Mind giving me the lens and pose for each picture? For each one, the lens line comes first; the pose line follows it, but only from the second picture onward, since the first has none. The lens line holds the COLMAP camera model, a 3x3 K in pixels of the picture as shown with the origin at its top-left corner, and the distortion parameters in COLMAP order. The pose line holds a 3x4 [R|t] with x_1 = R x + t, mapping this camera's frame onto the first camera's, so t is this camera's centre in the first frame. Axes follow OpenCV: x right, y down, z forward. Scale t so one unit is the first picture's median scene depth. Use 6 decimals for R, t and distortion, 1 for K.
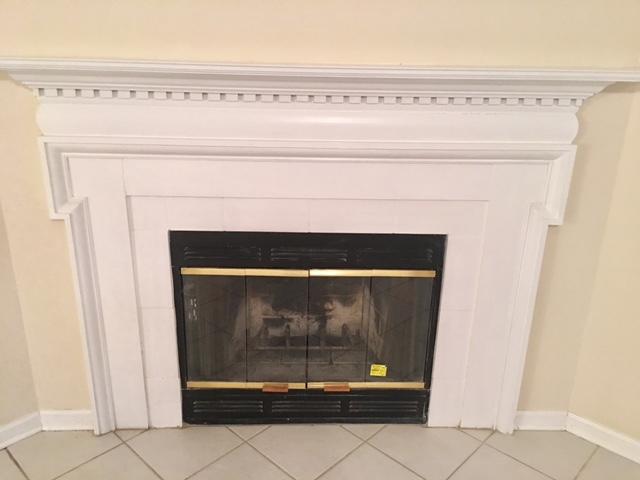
lens RADIAL K [[545.9, 0, 315.5], [0, 545.9, 239.7], [0, 0, 1]] dist [0.074573, -0.110430]
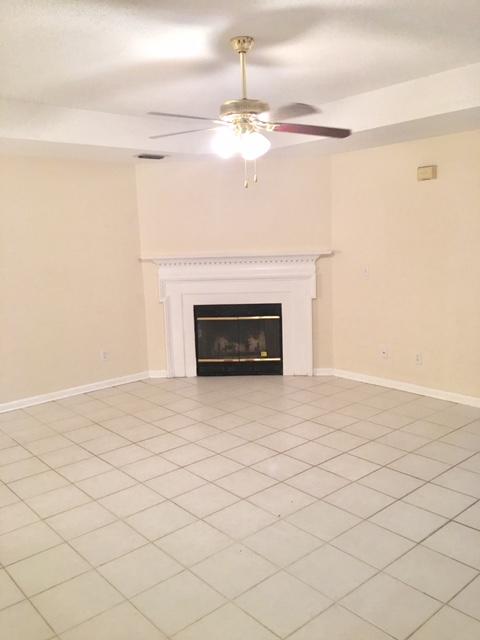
lens RADIAL K [[545.9, 0, 240.3], [0, 545.9, 312.2], [0, 0, 1]] dist [0.074573, -0.110430]
pose [[0.995393, -0.038522, -0.087803, 0.254250], [0.022471, 0.983962, -0.176958, 0.532565], [0.093211, 0.174170, 0.980294, -1.878200]]
